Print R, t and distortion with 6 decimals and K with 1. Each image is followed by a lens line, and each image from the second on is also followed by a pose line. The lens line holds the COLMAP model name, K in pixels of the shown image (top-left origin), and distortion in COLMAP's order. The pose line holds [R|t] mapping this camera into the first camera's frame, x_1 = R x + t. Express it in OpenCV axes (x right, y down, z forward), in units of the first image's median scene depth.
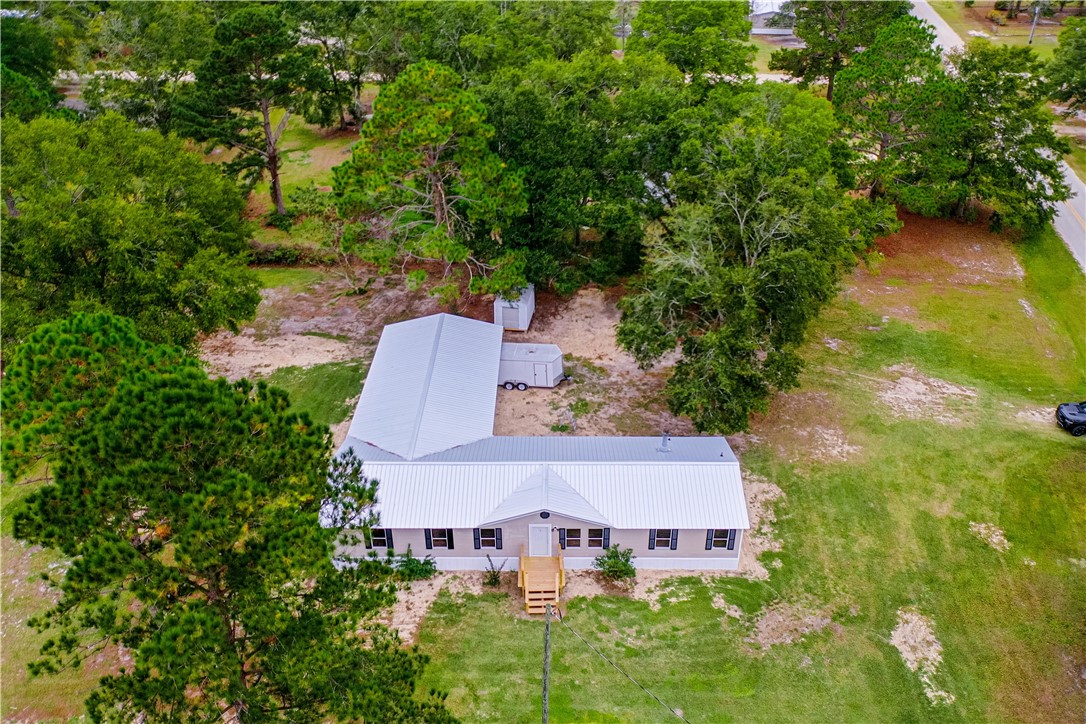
lens RADIAL K [[854.9, 0, 541.9], [0, 854.9, 355.0], [0, 0, 1]] dist [-0.005281, 0.000709]
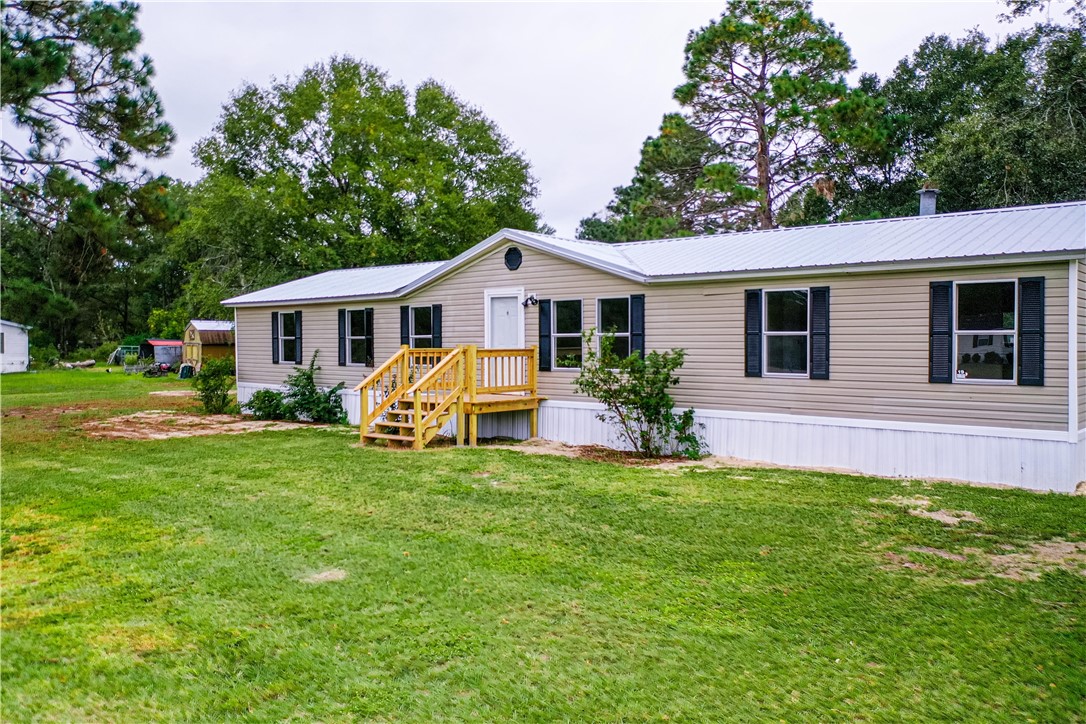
lens RADIAL K [[854.9, 0, 541.9], [0, 854.9, 355.0], [0, 0, 1]] dist [-0.005281, 0.000709]
pose [[0.755035, 0.017354, -0.655454, 0.276192], [-0.343356, 0.862093, -0.372697, 0.365484], [0.558595, 0.506453, 0.656869, 0.739459]]
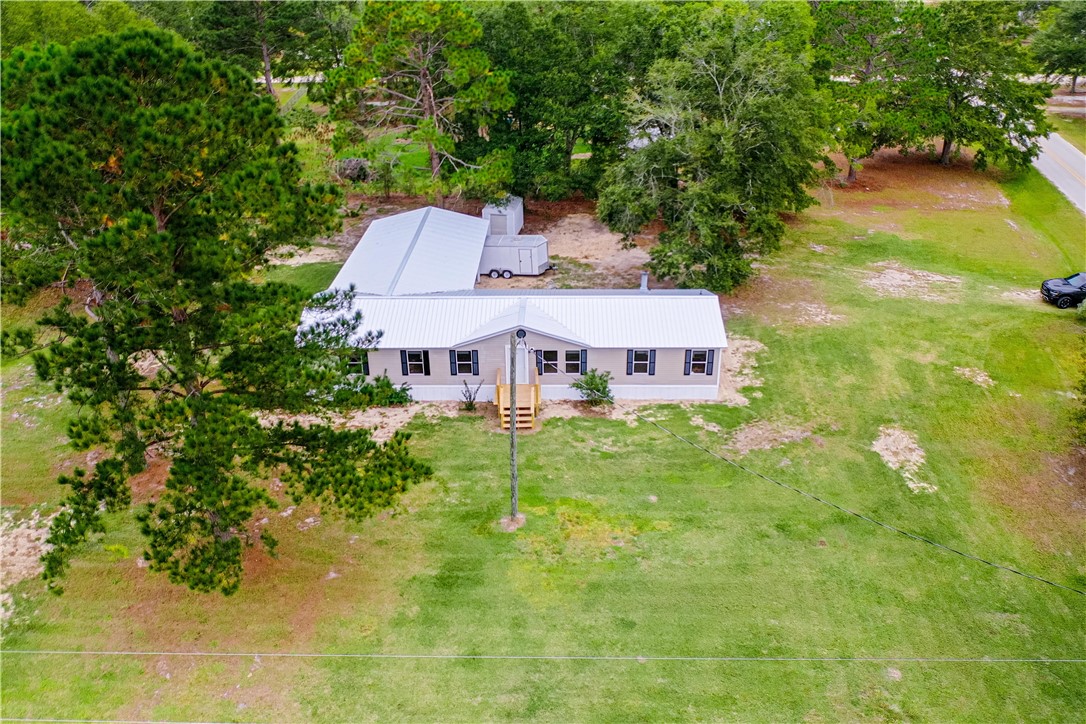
lens RADIAL K [[845.8, 0, 543.0], [0, 845.8, 362.0], [0, 0, 1]] dist [-0.002272, -0.000831]
pose [[0.999972, 0.002353, -0.007098, 0.034839], [-0.002859, 0.997393, -0.072108, 0.282285], [0.006910, 0.072126, 0.997372, 0.021349]]
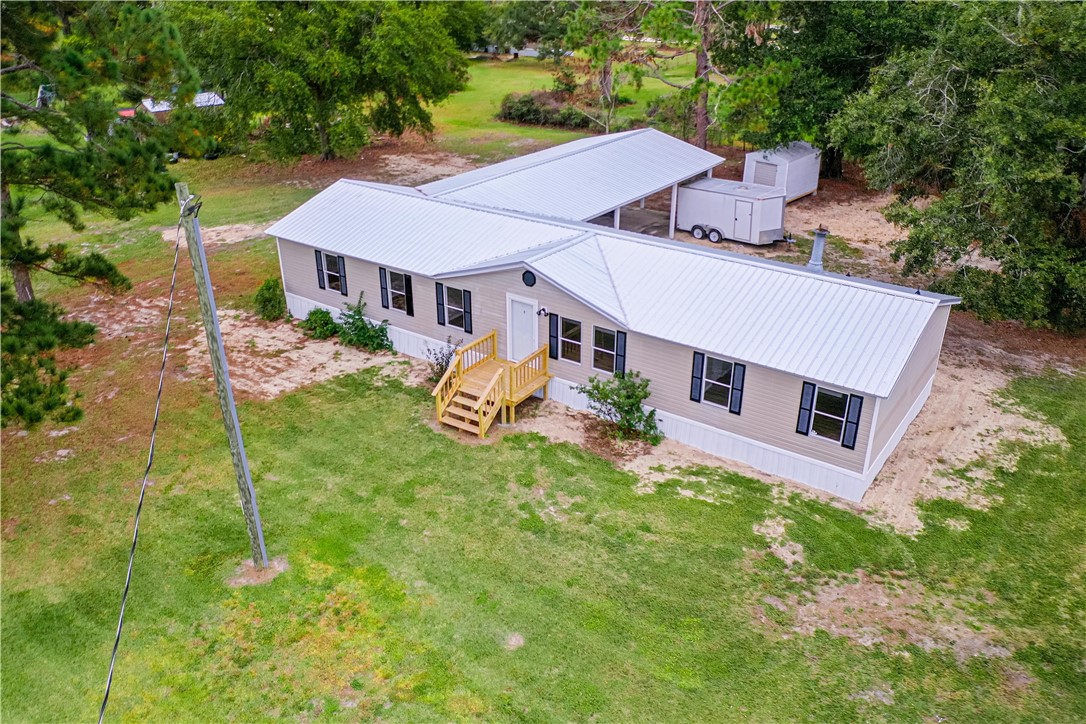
lens RADIAL K [[854.9, 0, 541.9], [0, 854.9, 355.0], [0, 0, 1]] dist [-0.005281, 0.000709]
pose [[0.821379, 0.250822, -0.512275, 0.308148], [-0.301012, 0.953489, -0.015791, 0.235850], [0.484488, 0.167172, 0.858676, 0.505626]]
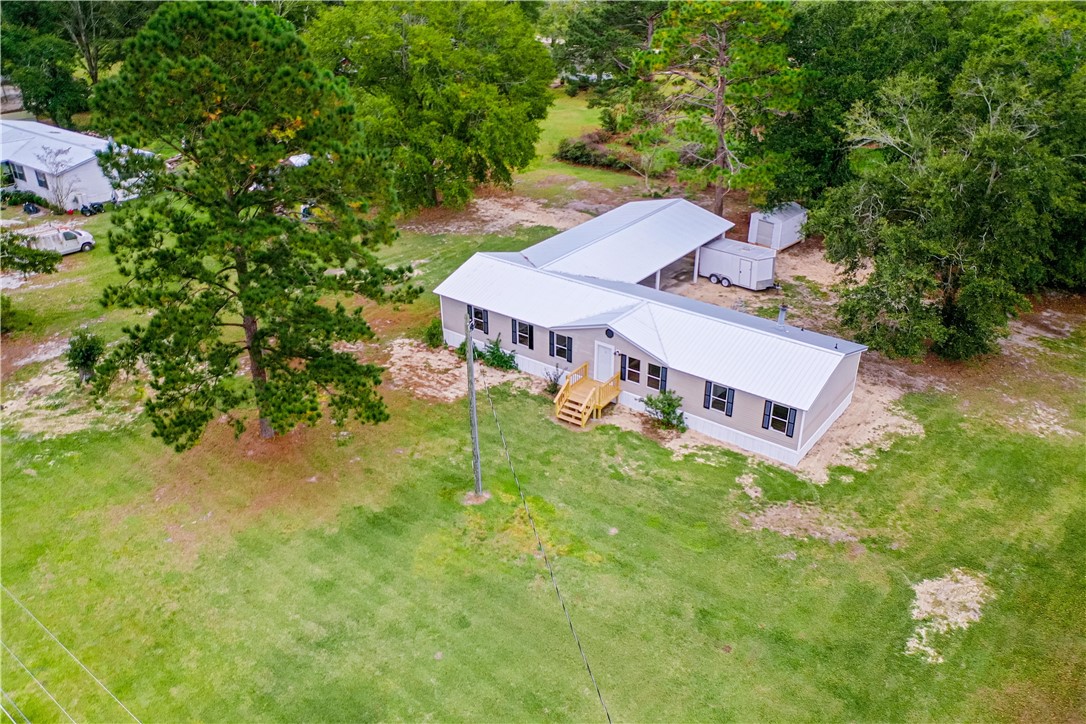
lens RADIAL K [[854.9, 0, 541.9], [0, 854.9, 355.0], [0, 0, 1]] dist [-0.005281, 0.000709]
pose [[0.805018, 0.275413, -0.525447, 0.445475], [-0.308527, 0.950868, 0.025714, 0.203403], [0.506712, 0.141414, 0.850438, 0.135030]]
